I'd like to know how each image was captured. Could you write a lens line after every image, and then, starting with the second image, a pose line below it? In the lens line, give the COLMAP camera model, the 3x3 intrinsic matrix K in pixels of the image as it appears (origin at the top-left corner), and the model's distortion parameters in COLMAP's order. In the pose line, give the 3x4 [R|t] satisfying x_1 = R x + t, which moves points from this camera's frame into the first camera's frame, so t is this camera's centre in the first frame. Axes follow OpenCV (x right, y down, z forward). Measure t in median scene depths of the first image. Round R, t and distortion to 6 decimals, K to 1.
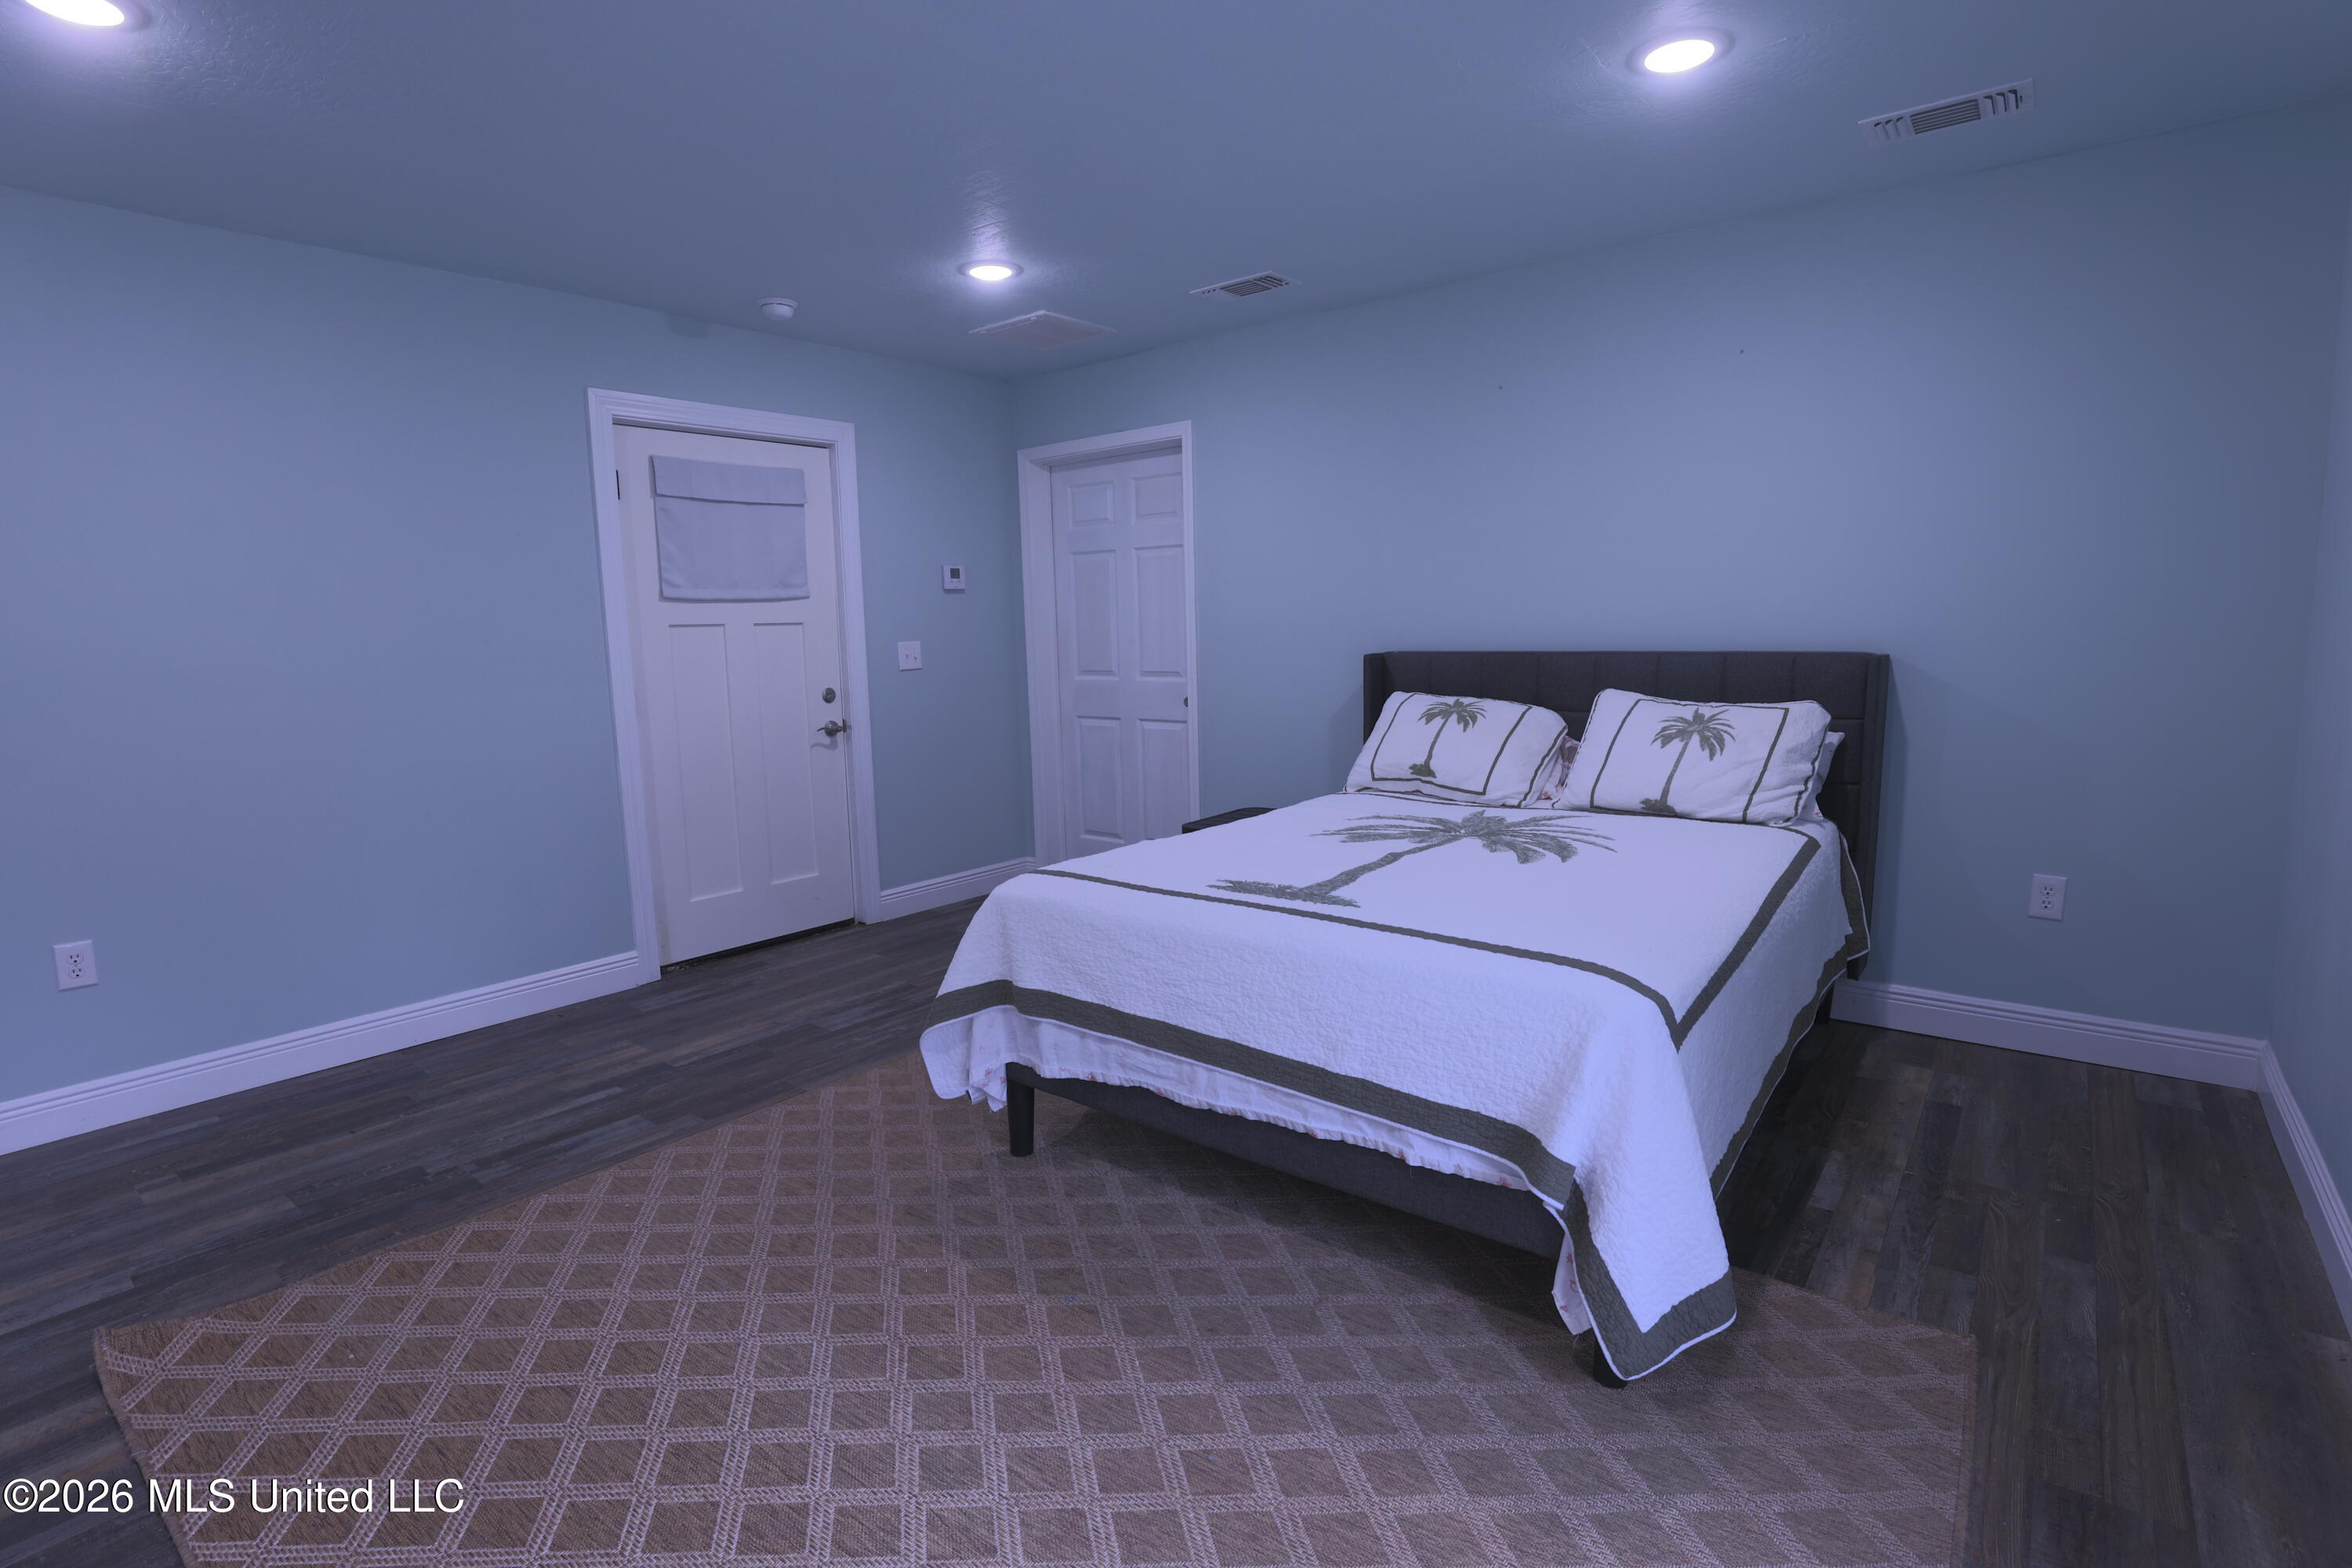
lens RADIAL K [[1140.3, 0, 1167.8], [0, 1140.3, 768.8], [0, 0, 1]] dist [-0.045403, 0.014972]
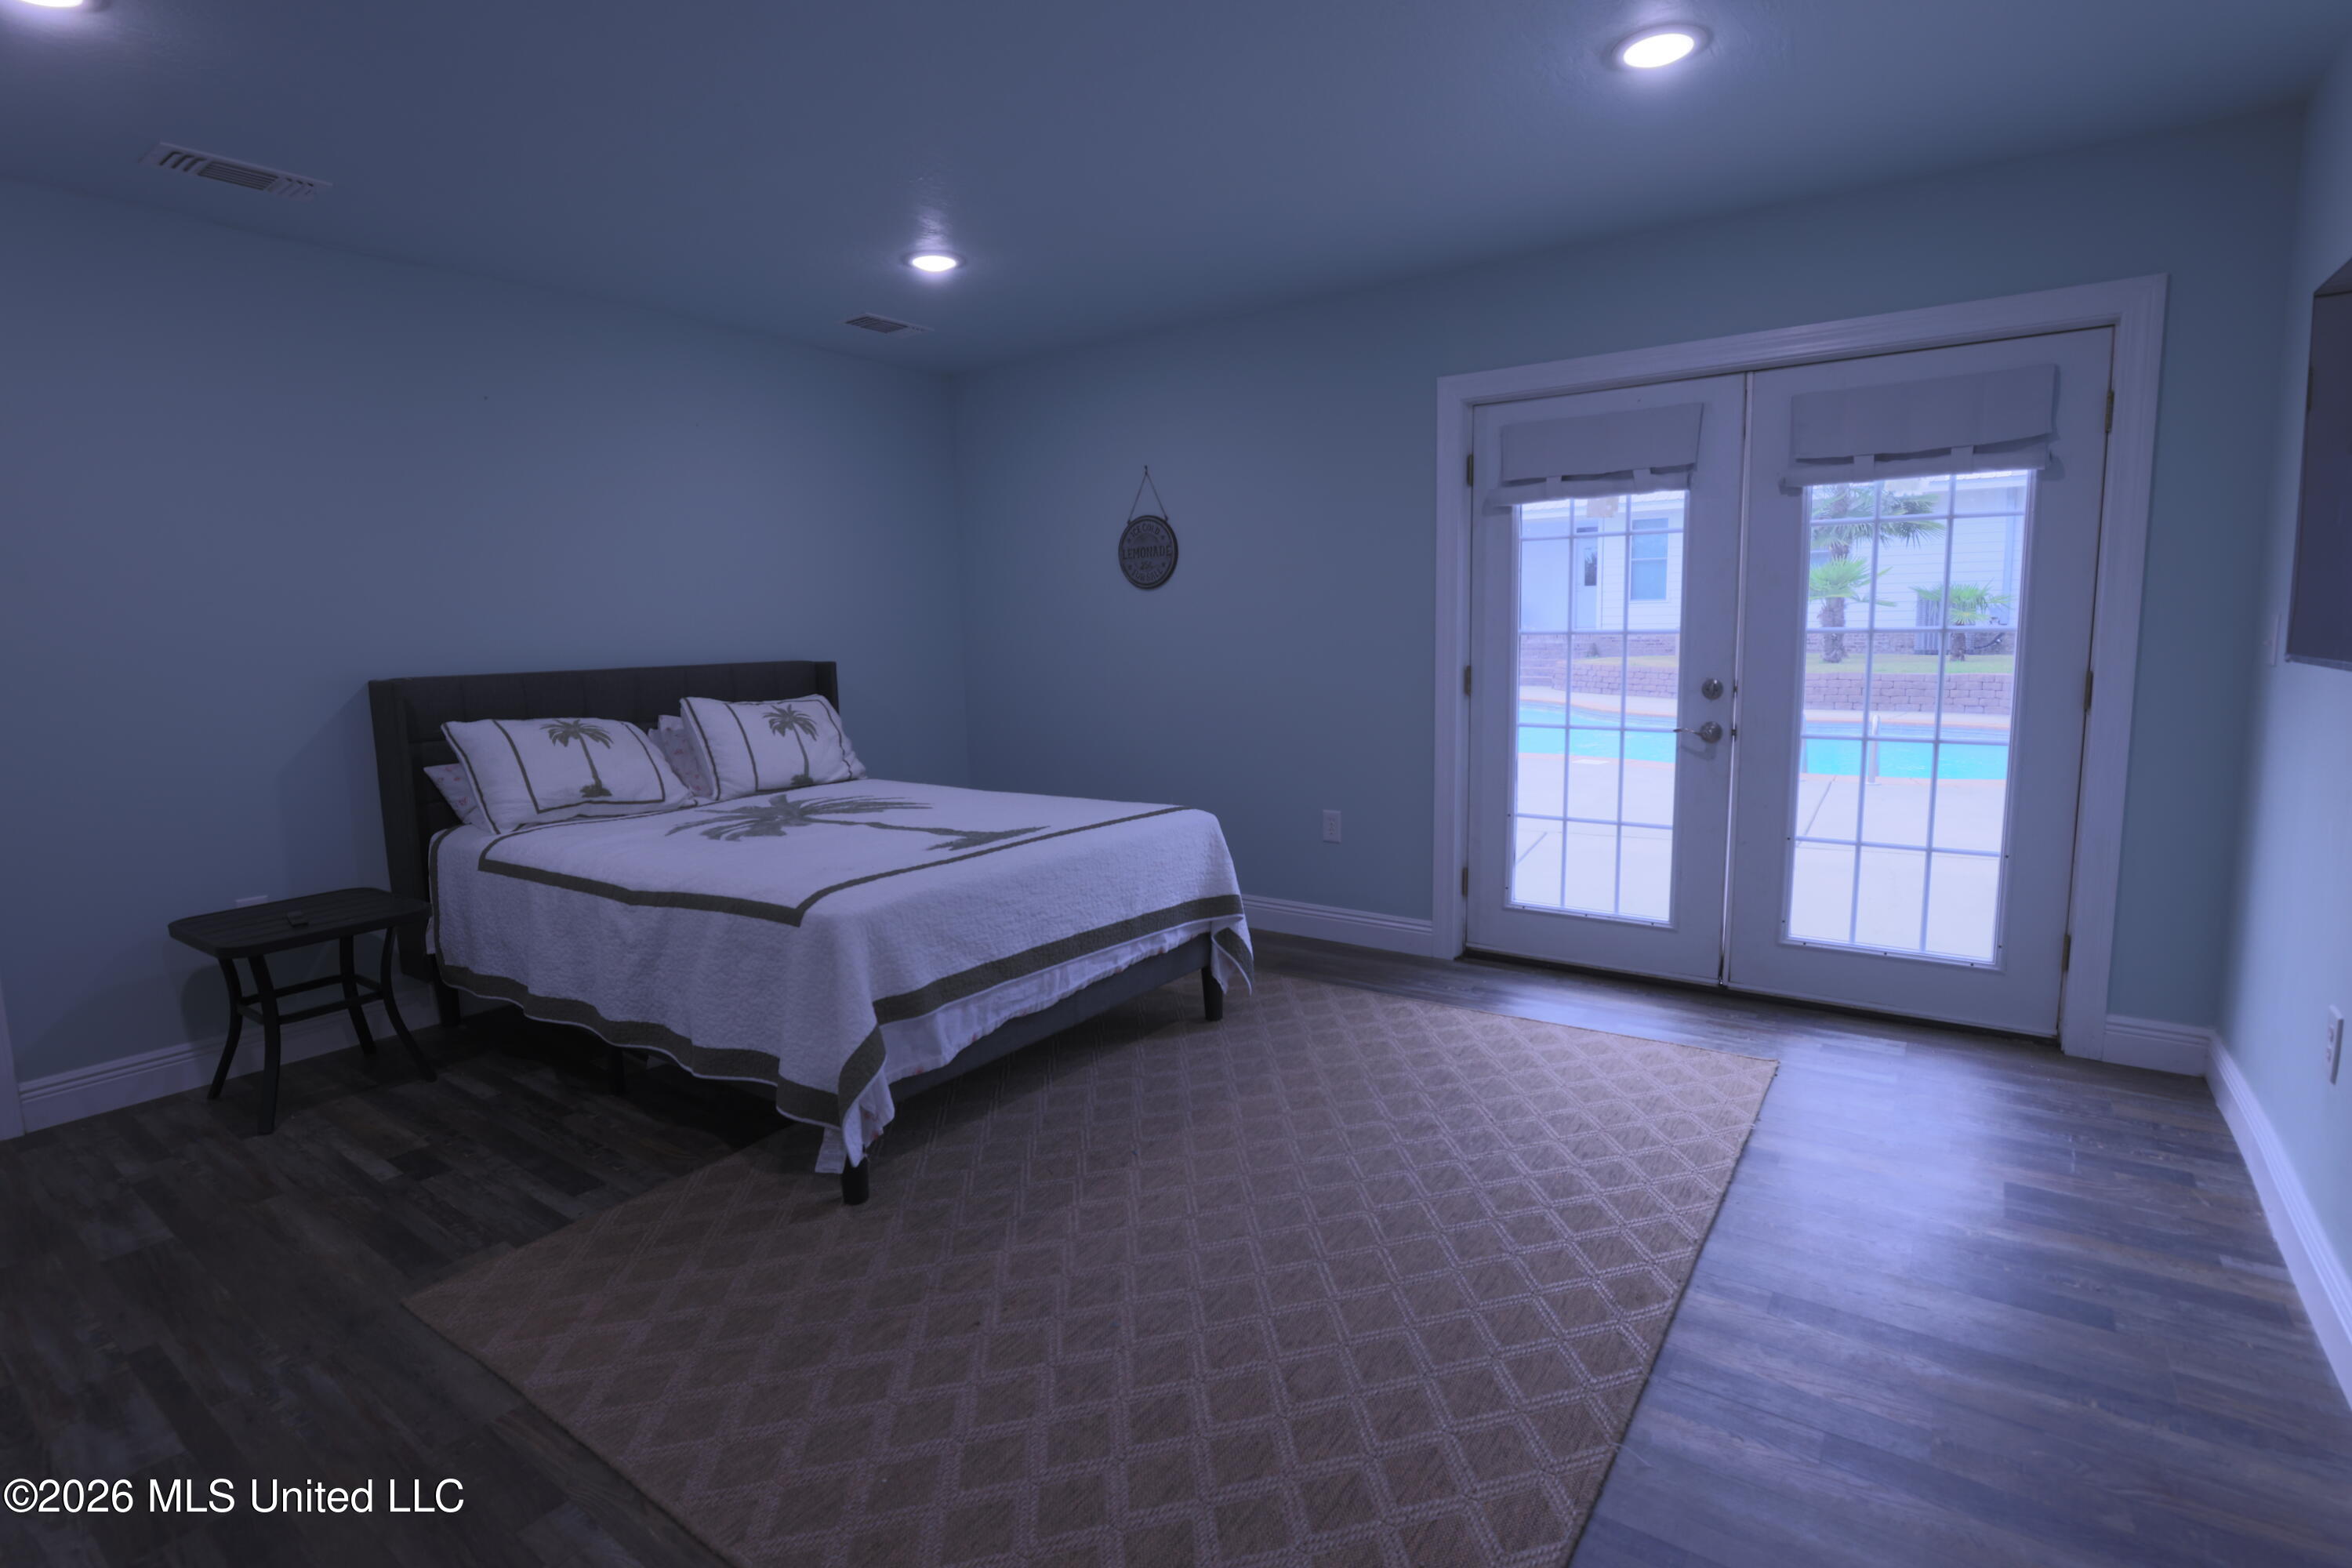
lens RADIAL K [[1140.3, 0, 1167.8], [0, 1140.3, 768.8], [0, 0, 1]] dist [-0.045403, 0.014972]
pose [[-0.046170, -0.098913, 0.994024, -0.971883], [0.149081, 0.983259, 0.104766, -0.058339], [-0.987747, 0.153027, -0.030651, 0.699158]]
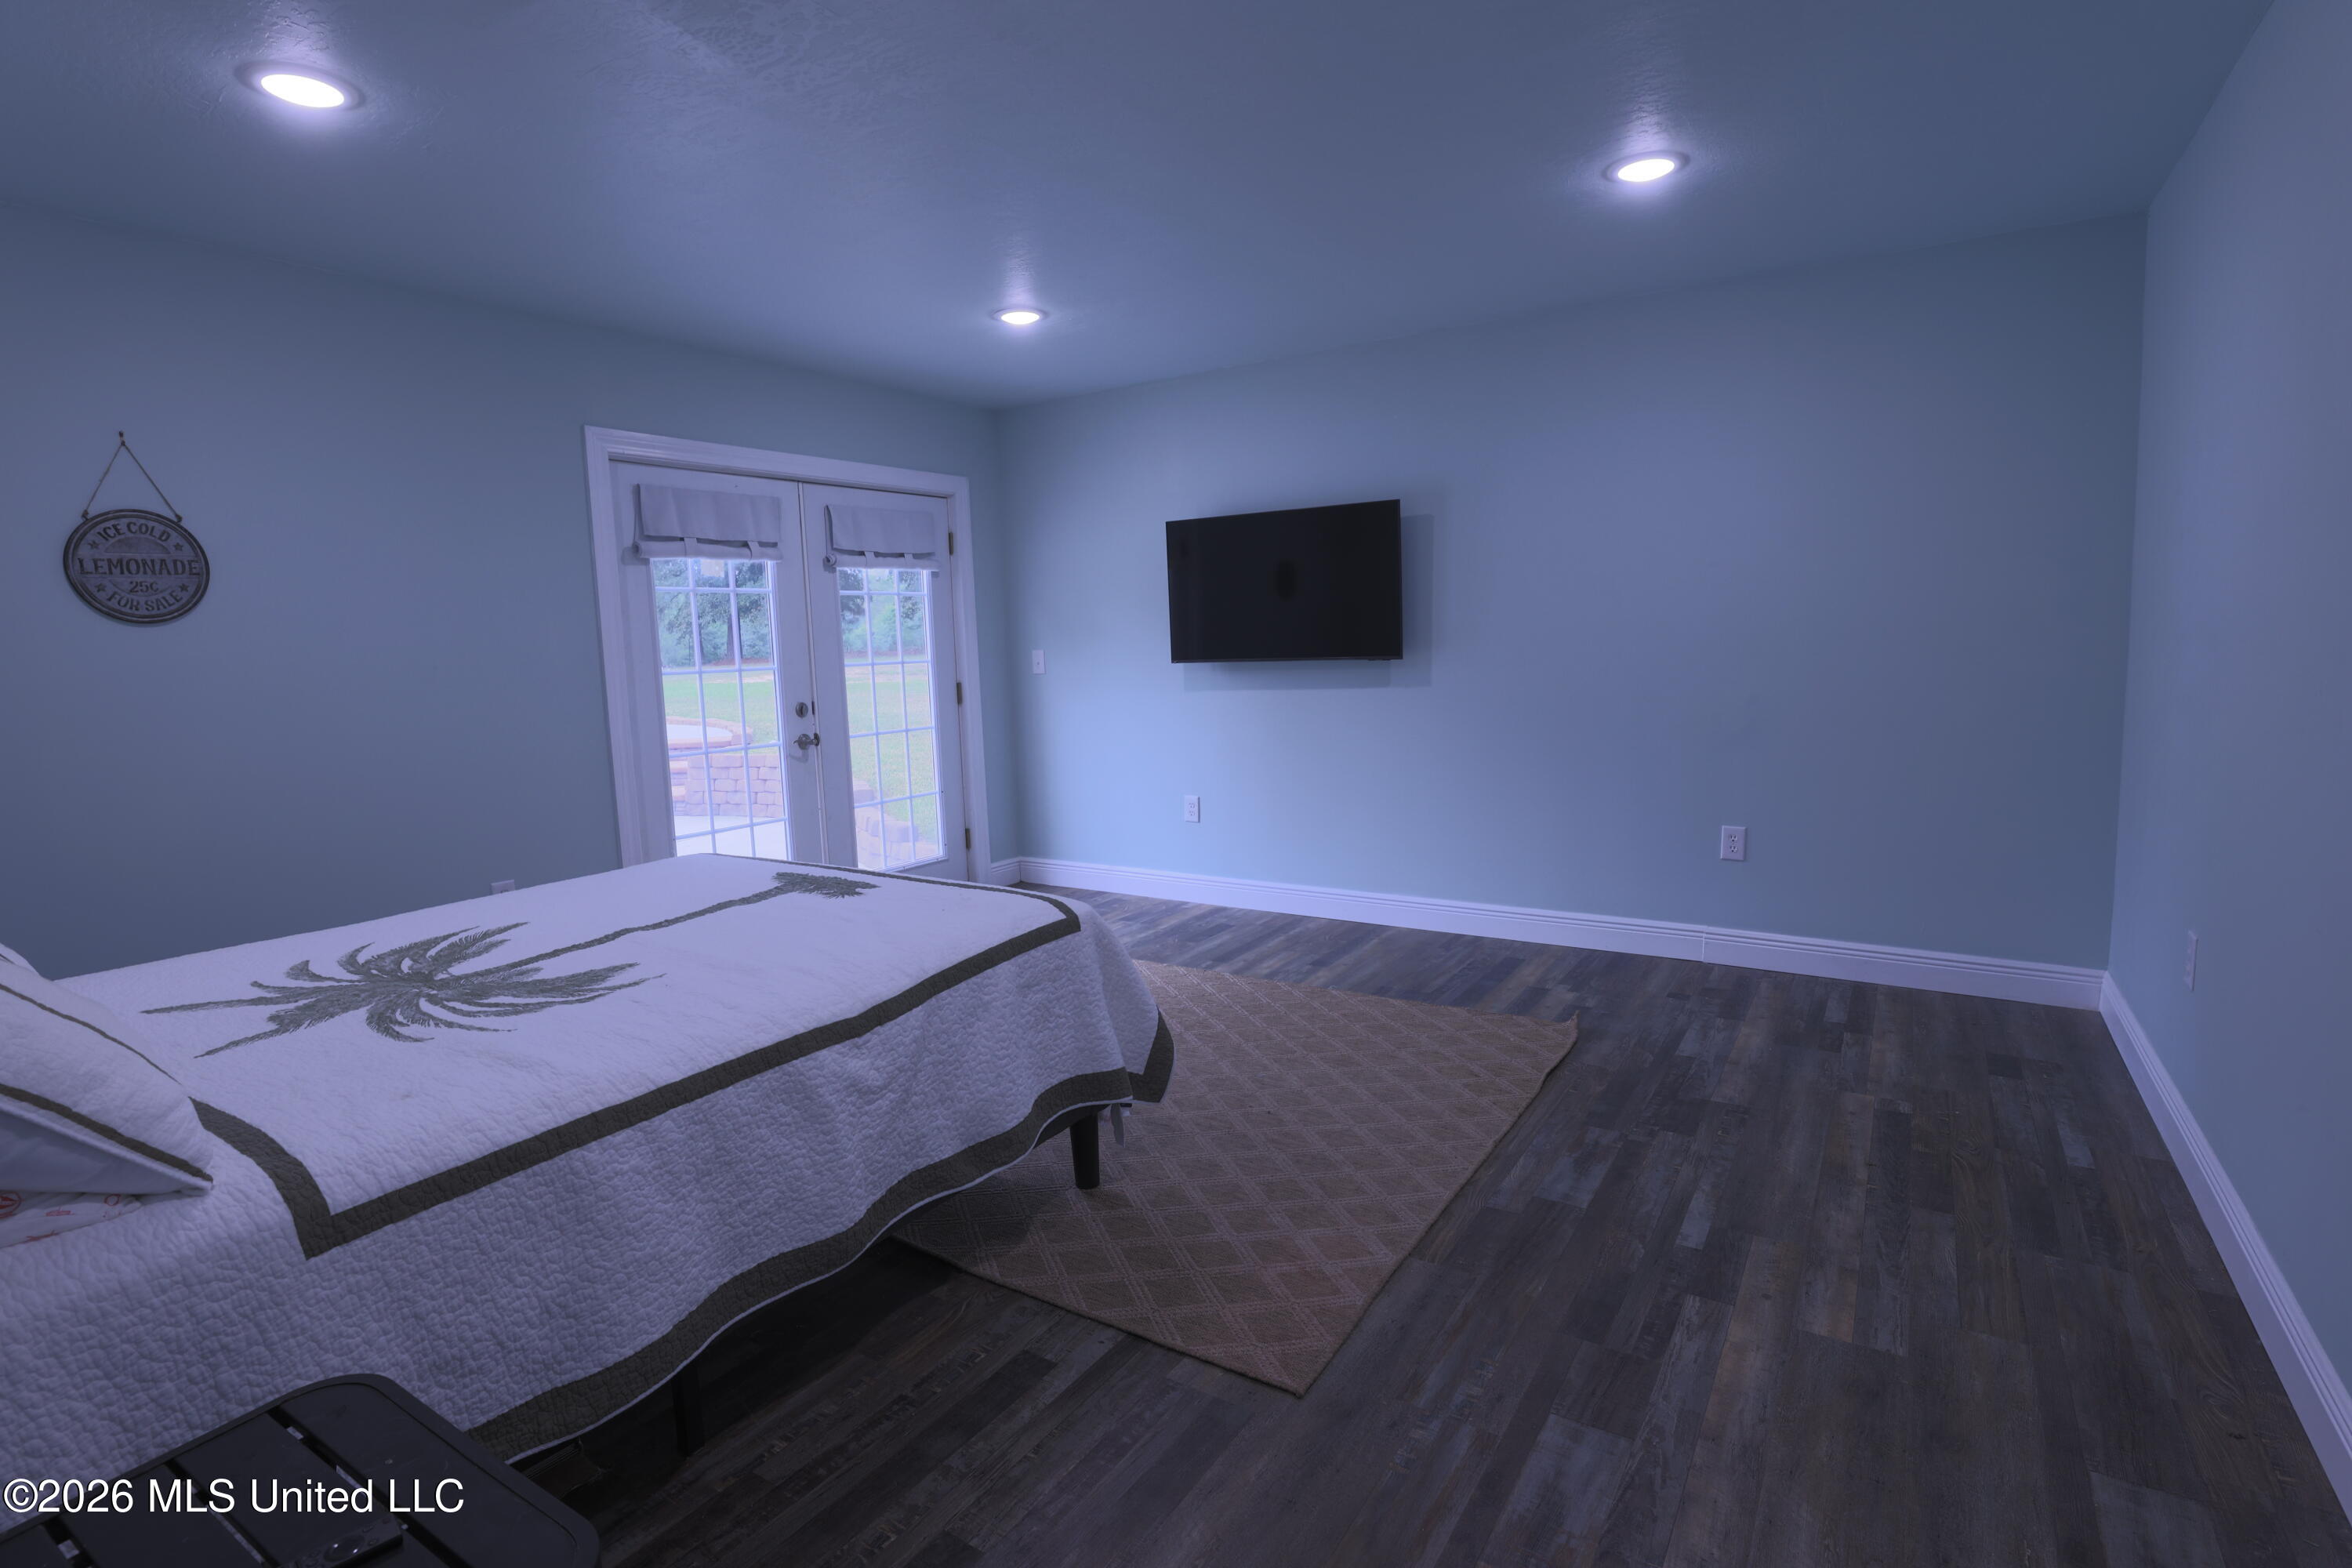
lens RADIAL K [[1140.3, 0, 1167.8], [0, 1140.3, 768.8], [0, 0, 1]] dist [-0.045403, 0.014972]
pose [[-0.994021, 0.069325, -0.084355, -0.133919], [0.047471, 0.970131, 0.237893, -0.218566], [0.098327, 0.232467, -0.967621, 1.781635]]
